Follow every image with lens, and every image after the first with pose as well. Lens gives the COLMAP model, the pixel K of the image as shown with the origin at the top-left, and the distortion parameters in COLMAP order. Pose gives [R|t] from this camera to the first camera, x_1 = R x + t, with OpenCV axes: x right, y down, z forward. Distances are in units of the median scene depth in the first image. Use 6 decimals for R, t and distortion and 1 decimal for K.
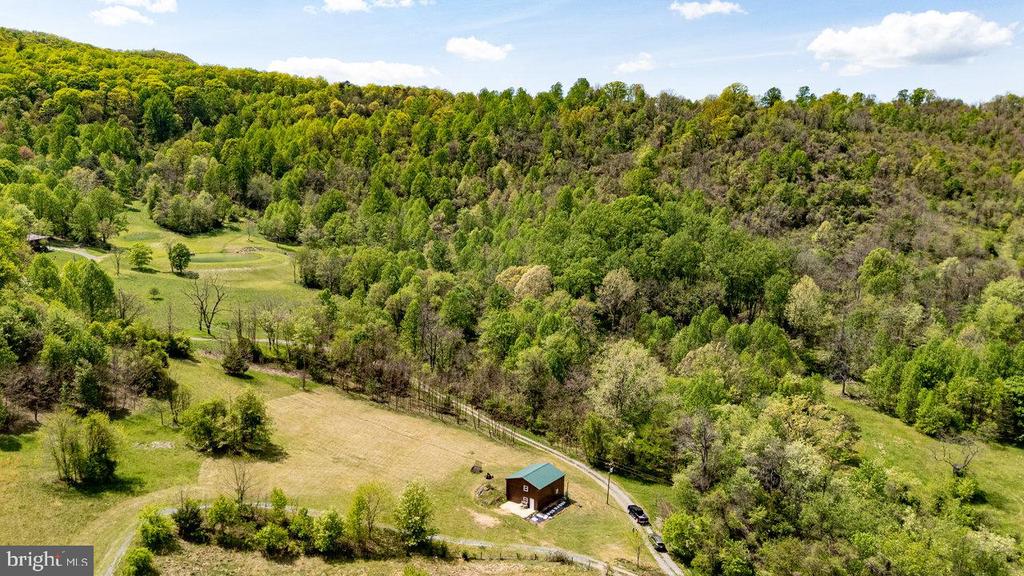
lens RADIAL K [[749.4, 0, 512.0], [0, 749.4, 288.0], [0, 0, 1]] dist [0.052277, -0.084300]
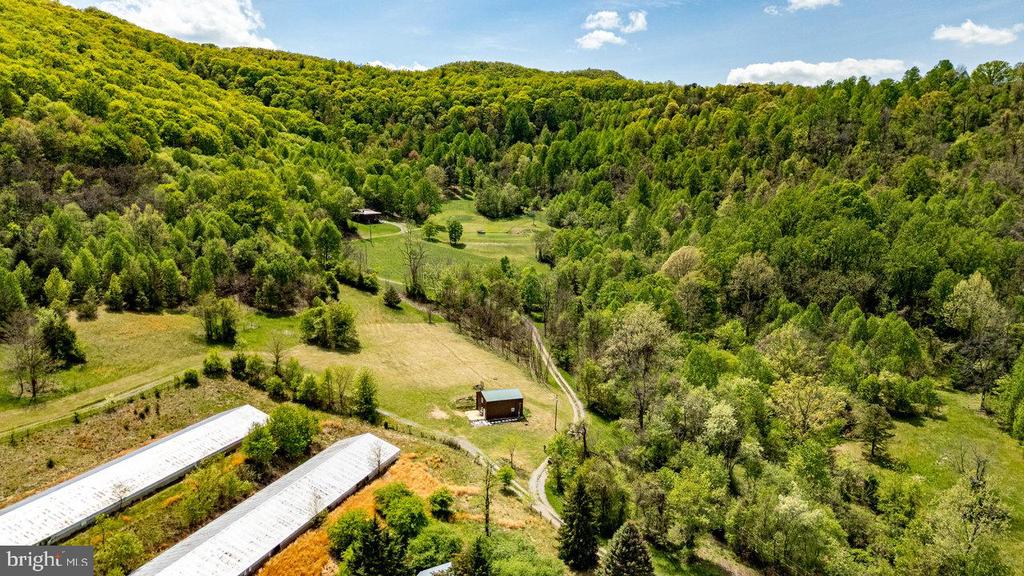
lens RADIAL K [[749.4, 0, 512.0], [0, 749.4, 288.0], [0, 0, 1]] dist [0.052277, -0.084300]
pose [[0.835155, 0.076147, -0.544717, 0.209633], [-0.079919, 0.996660, 0.016794, 0.015235], [0.544177, 0.029508, 0.838451, -0.010015]]
